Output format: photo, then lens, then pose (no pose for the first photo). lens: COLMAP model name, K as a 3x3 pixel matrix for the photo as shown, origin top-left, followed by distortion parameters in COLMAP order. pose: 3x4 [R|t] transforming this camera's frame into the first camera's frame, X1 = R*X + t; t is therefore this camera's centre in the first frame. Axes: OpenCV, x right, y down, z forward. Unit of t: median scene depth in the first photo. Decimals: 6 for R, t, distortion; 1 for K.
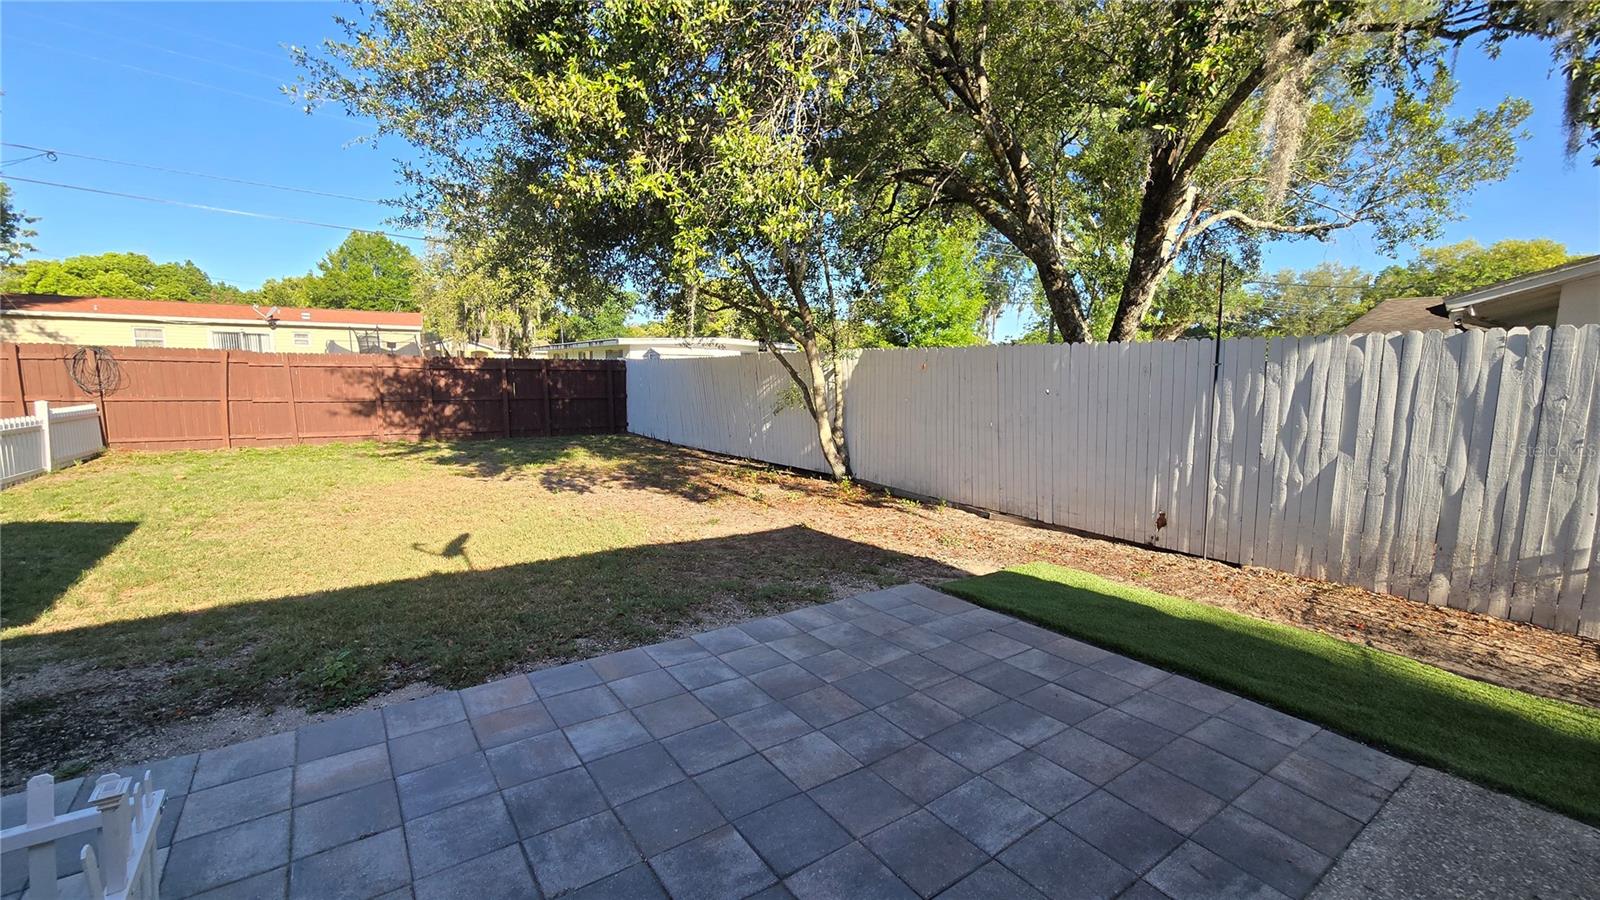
lens RADIAL K [[656.0, 0, 789.4], [0, 656.0, 461.9], [0, 0, 1]] dist [-0.004209, 0.002936]
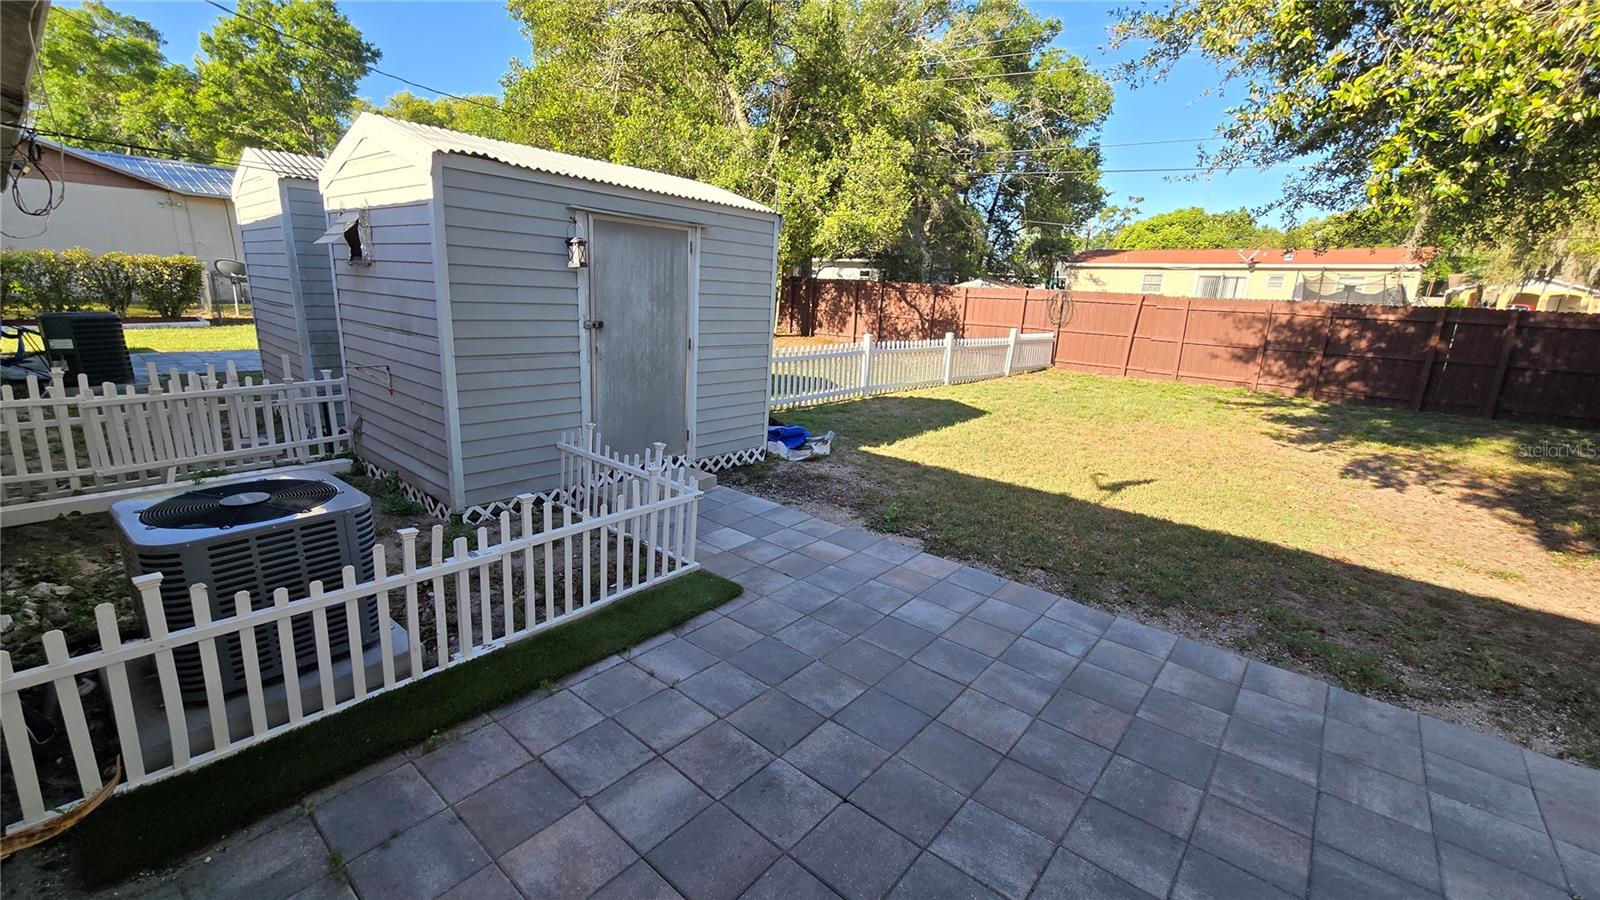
lens RADIAL K [[656.0, 0, 785.4], [0, 656.0, 460.2], [0, 0, 1]] dist [-0.004209, 0.002936]
pose [[0.243864, 0.246820, -0.937875, 0.373408], [-0.166056, 0.963417, 0.210364, -0.047648], [0.955487, 0.104440, 0.275929, 0.167154]]
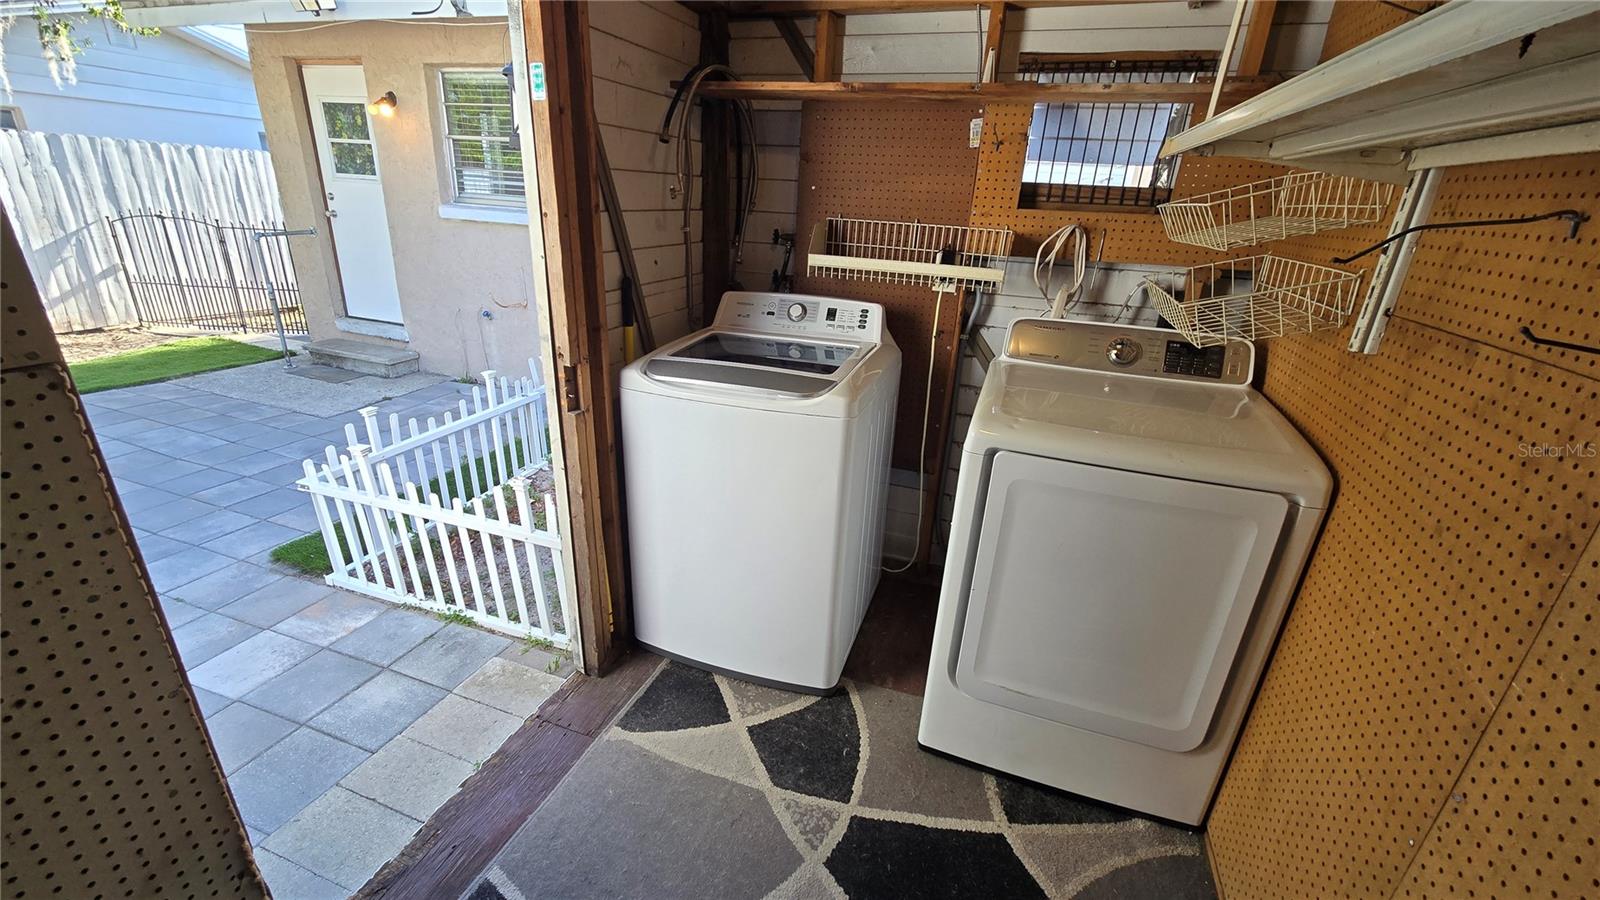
lens RADIAL K [[656.0, 0, 784.4], [0, 656.0, 460.0], [0, 0, 1]] dist [-0.004209, 0.002936]
pose [[-0.564746, -0.342897, 0.750655, -0.792709], [0.051005, 0.893352, 0.446453, -0.060754], [-0.823687, 0.290420, -0.487028, 0.213430]]
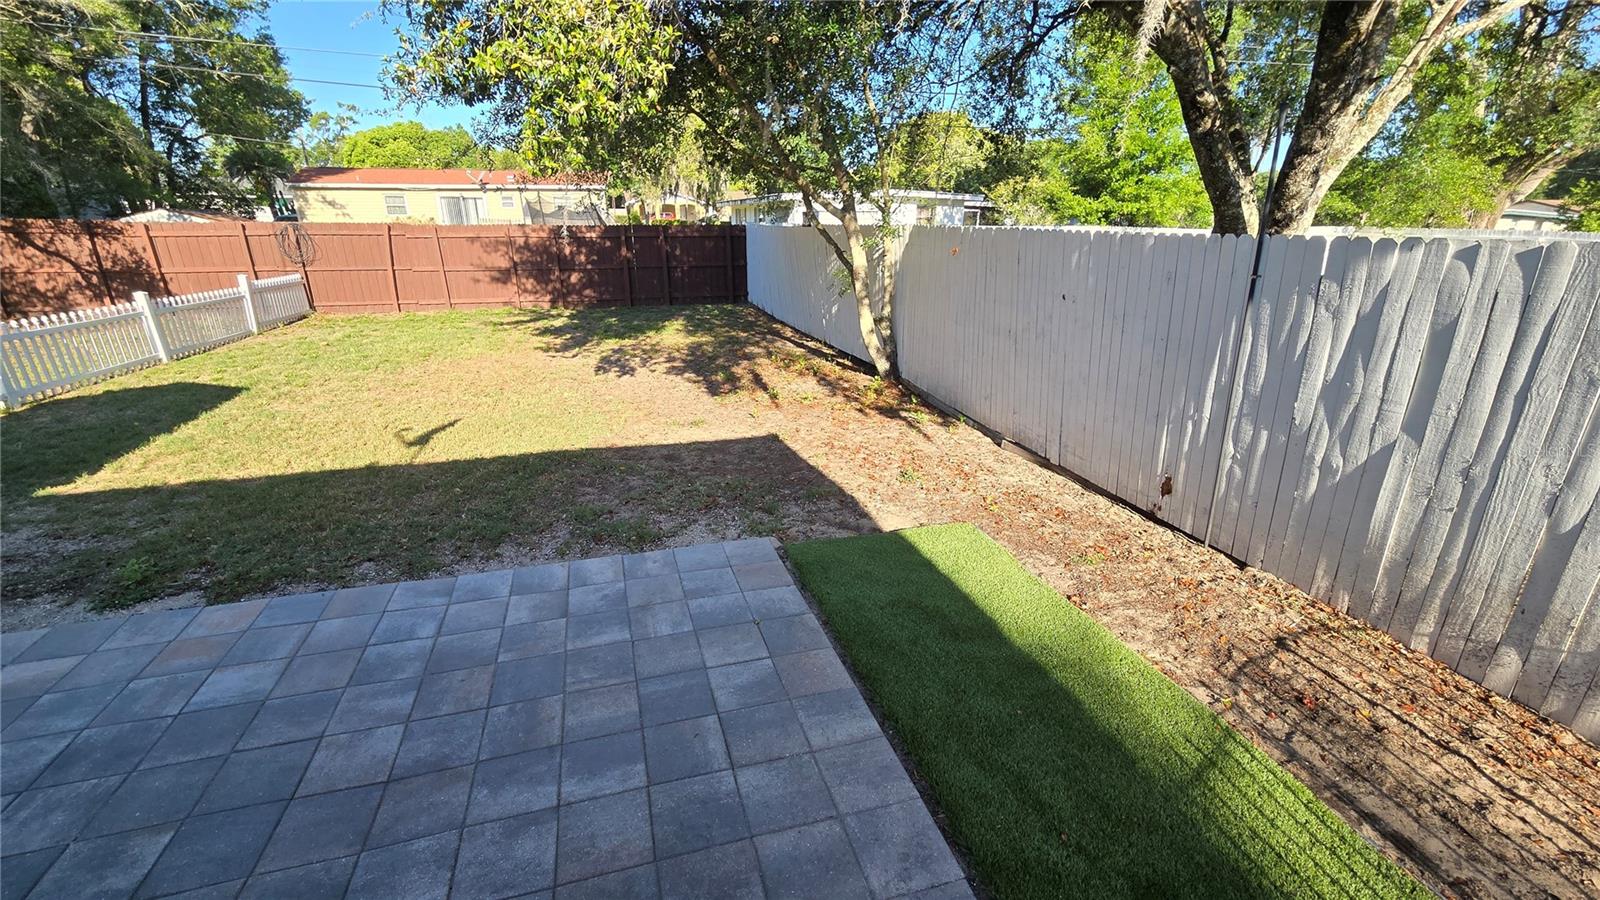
lens RADIAL K [[656.0, 0, 786.3], [0, 656.0, 462.8], [0, 0, 1]] dist [-0.004209, 0.002936]
pose [[0.946545, 0.102439, -0.305874, 0.396313], [-0.033467, 0.974305, 0.222734, -0.090066], [0.320831, -0.200591, 0.925651, 0.183370]]
